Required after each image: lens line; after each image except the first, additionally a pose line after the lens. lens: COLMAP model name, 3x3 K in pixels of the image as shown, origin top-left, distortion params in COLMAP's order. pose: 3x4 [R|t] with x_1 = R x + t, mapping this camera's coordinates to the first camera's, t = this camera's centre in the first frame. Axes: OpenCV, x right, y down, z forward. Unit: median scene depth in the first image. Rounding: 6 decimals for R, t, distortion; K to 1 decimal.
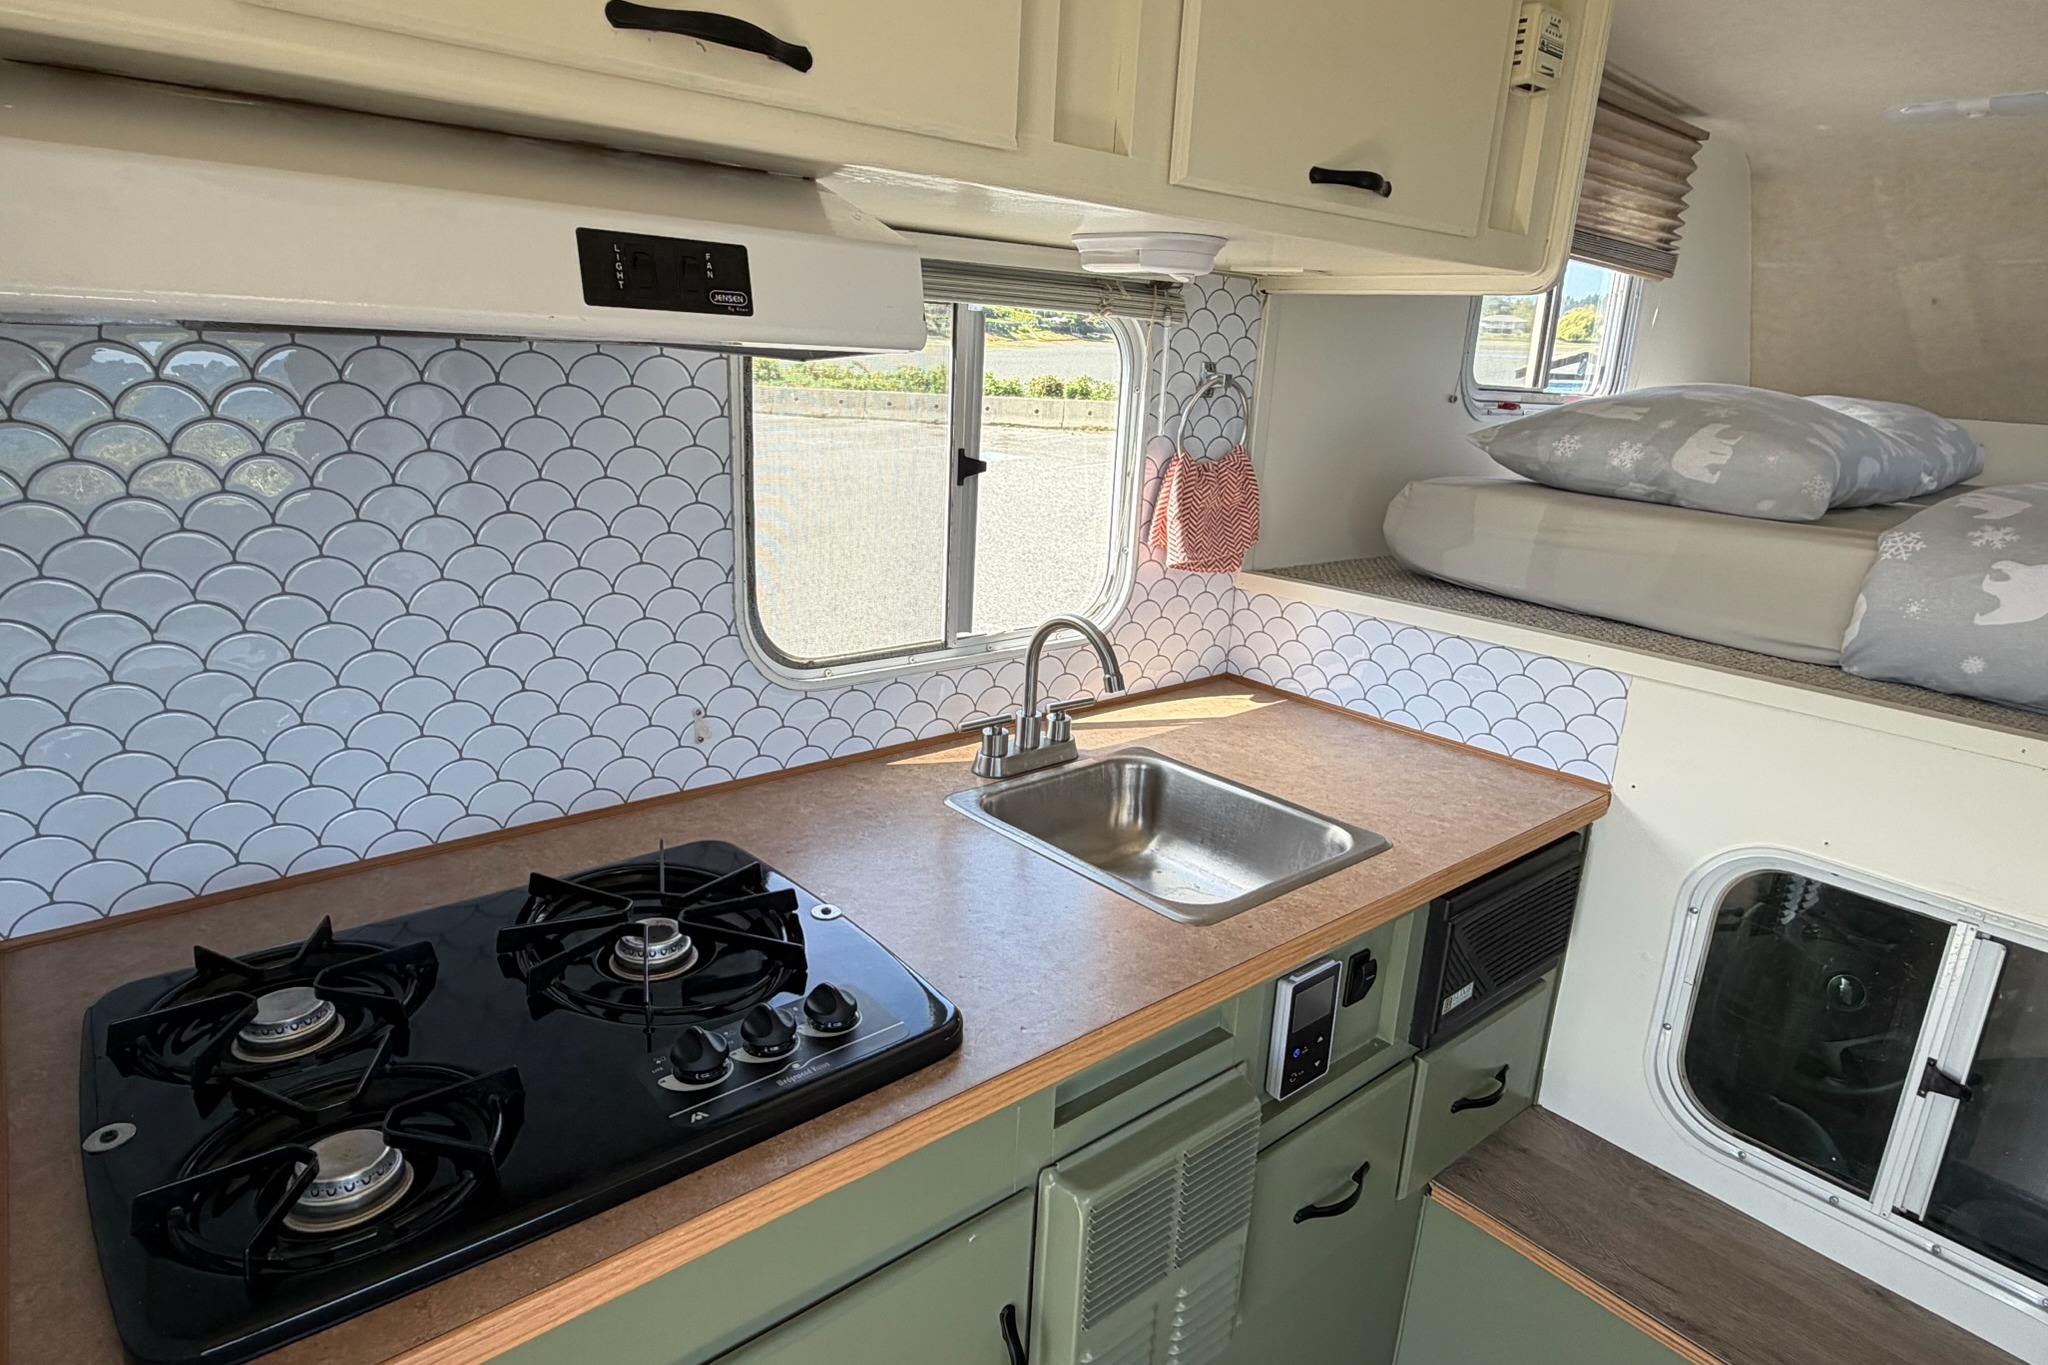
lens RADIAL K [[1172.1, 0, 1024.0], [0, 1172.1, 682.5], [0, 0, 1]] dist [0.002986, 0.000661]
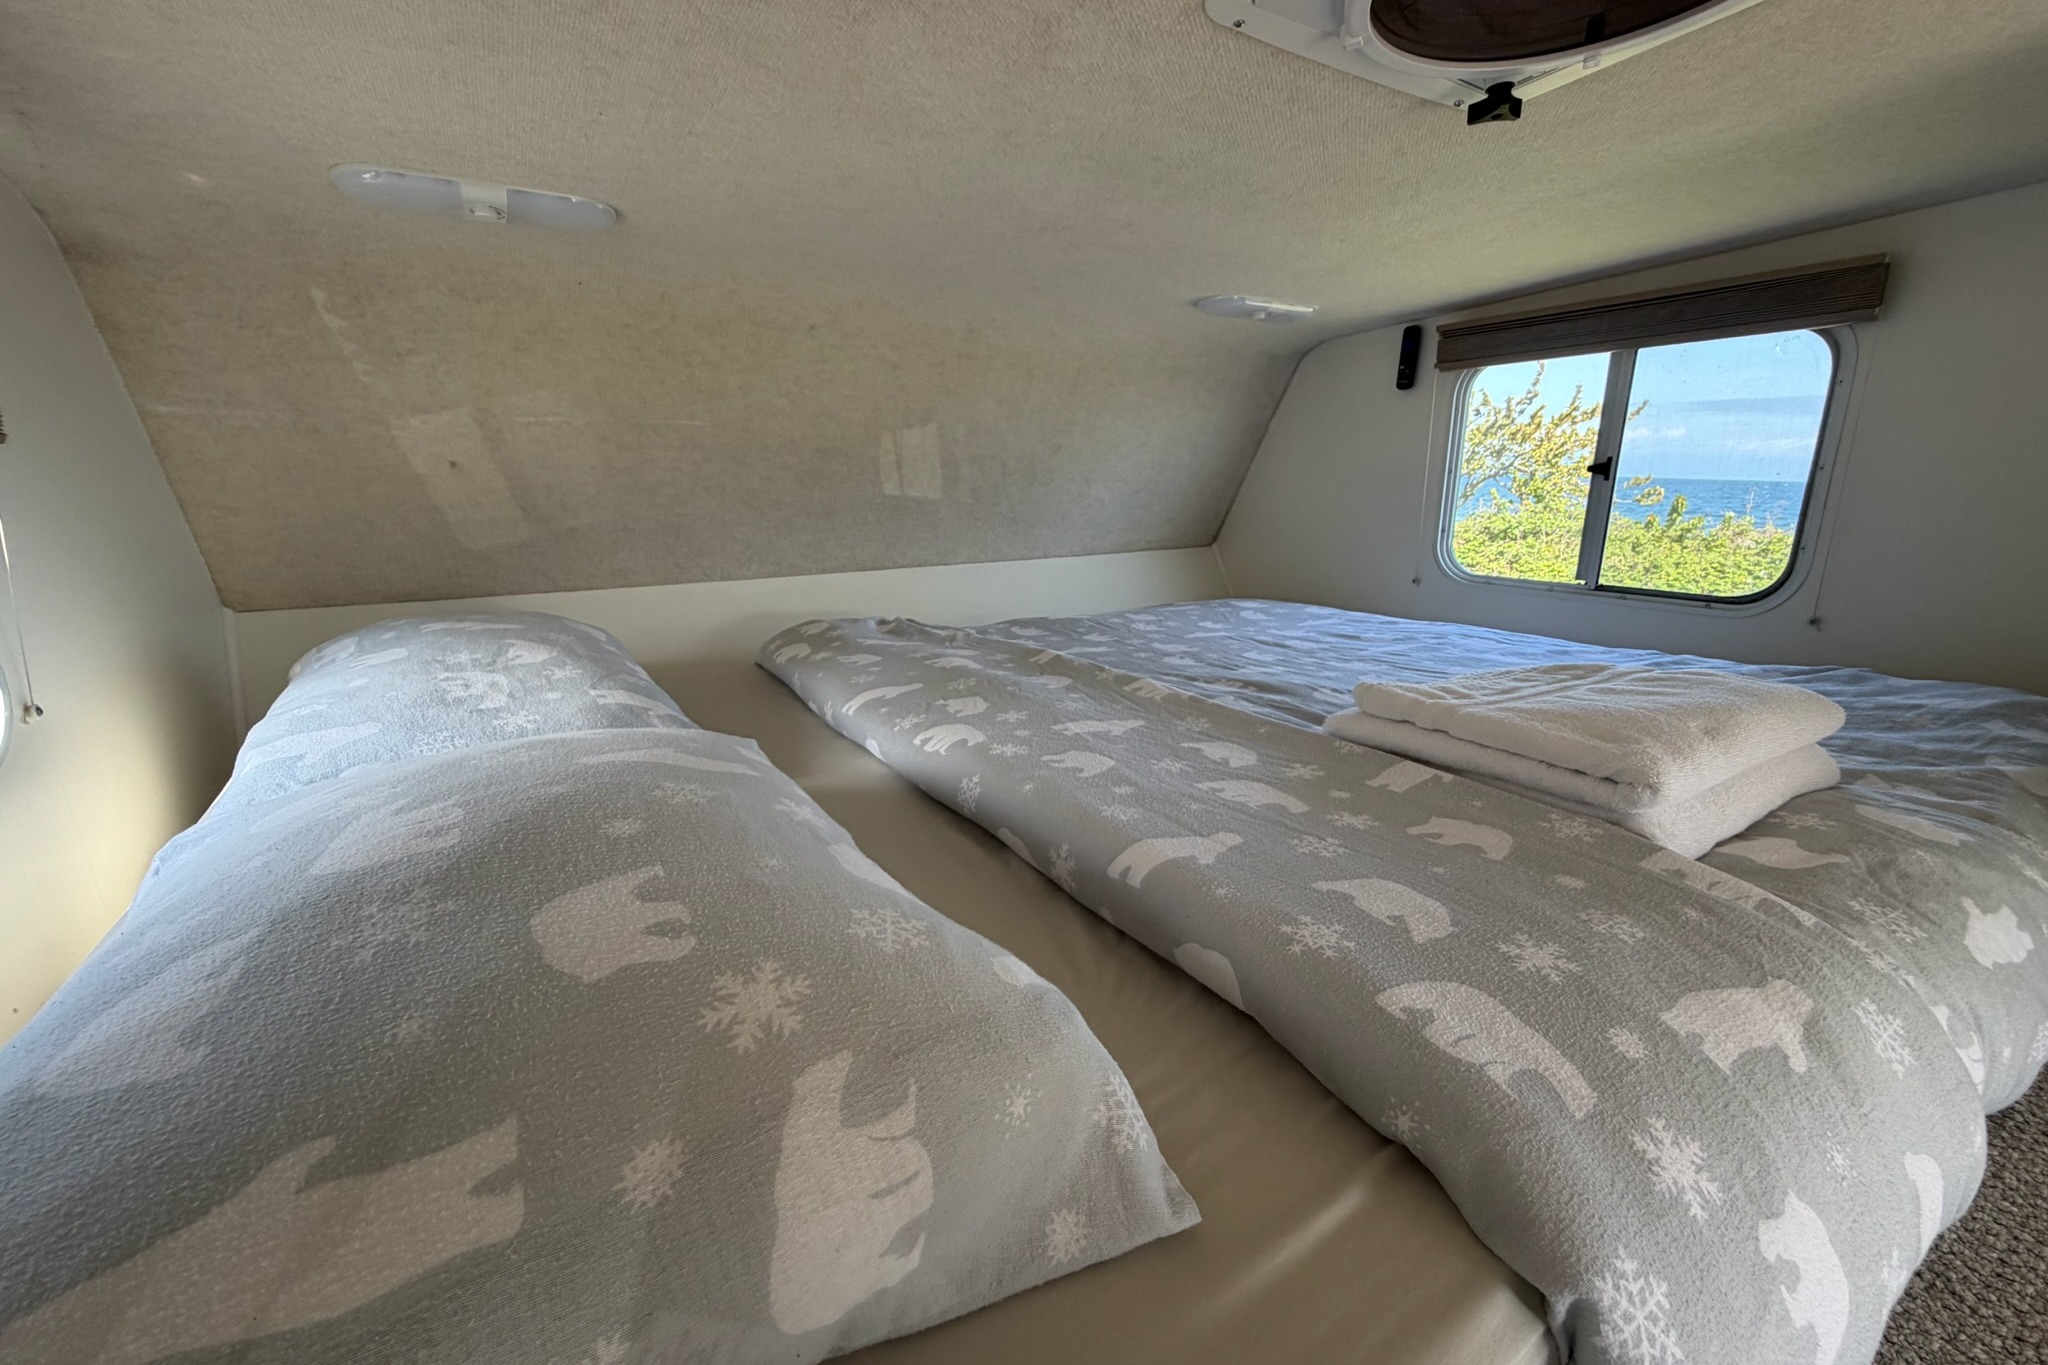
lens RADIAL K [[815.2, 0, 1024.0], [0, 815.2, 682.5], [0, 0, 1]] dist [0.001869, -0.000376]
pose [[0.153298, -0.288744, 0.945054, 0.689696], [0.287968, 0.927903, 0.236792, -0.525100], [-0.945290, 0.235846, 0.225395, 1.383593]]
